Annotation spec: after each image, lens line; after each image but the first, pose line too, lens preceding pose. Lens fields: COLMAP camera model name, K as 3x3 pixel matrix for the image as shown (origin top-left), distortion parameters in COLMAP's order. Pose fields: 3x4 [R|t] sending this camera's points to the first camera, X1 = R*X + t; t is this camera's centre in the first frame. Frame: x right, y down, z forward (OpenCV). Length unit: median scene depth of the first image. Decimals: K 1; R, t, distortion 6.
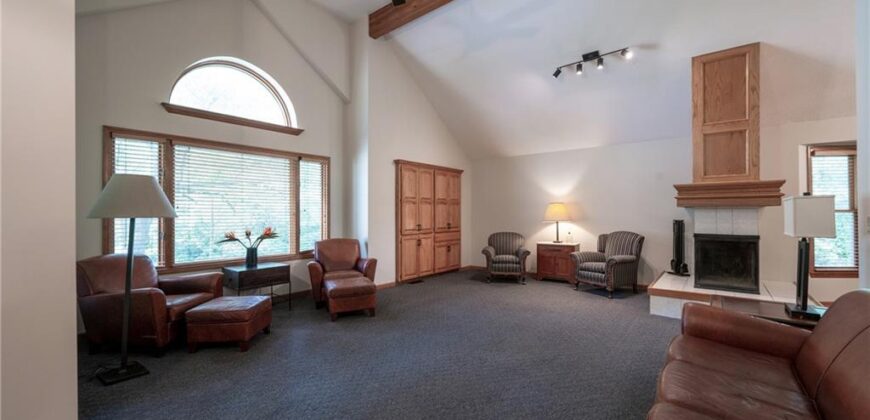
lens RADIAL K [[344.4, 0, 435.0], [0, 344.4, 210.0], [0, 0, 1]] dist [0.001525, 0.000106]
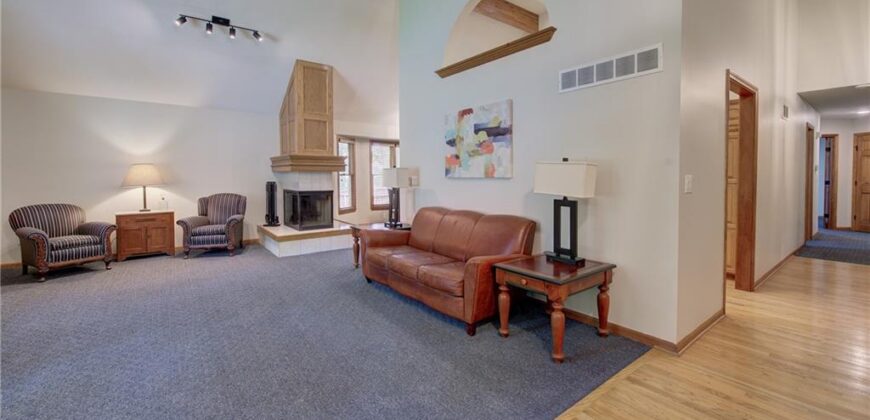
lens RADIAL K [[357.0, 0, 445.5], [0, 357.0, 183.7], [0, 0, 1]] dist [-0.003301, -0.000634]
pose [[0.209446, -0.021640, 0.977581, -0.406044], [-0.008286, 0.999680, 0.023904, 0.000545], [-0.977785, -0.013107, 0.209200, 0.119453]]
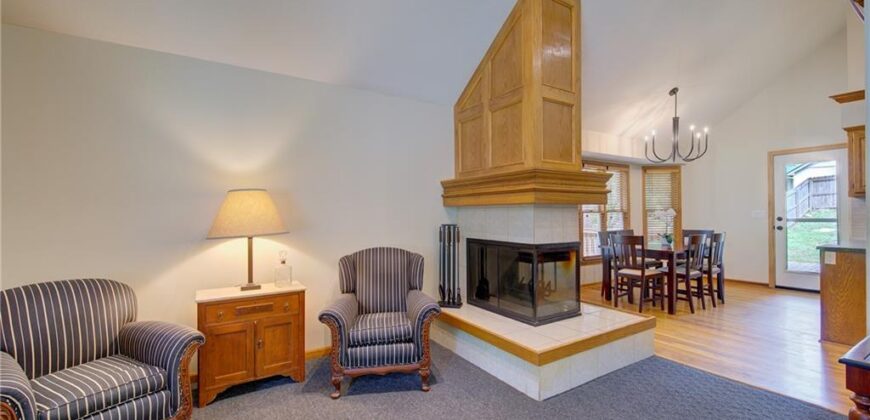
lens RADIAL K [[361.1, 0, 435.0], [0, 361.1, 210.0], [0, 0, 1]] dist [-0.001980, -0.000188]
pose [[0.326443, 0.007578, 0.945187, 0.029934], [-0.001566, 0.999971, -0.007476, 0.006088], [-0.945216, 0.000960, 0.326445, 0.783864]]
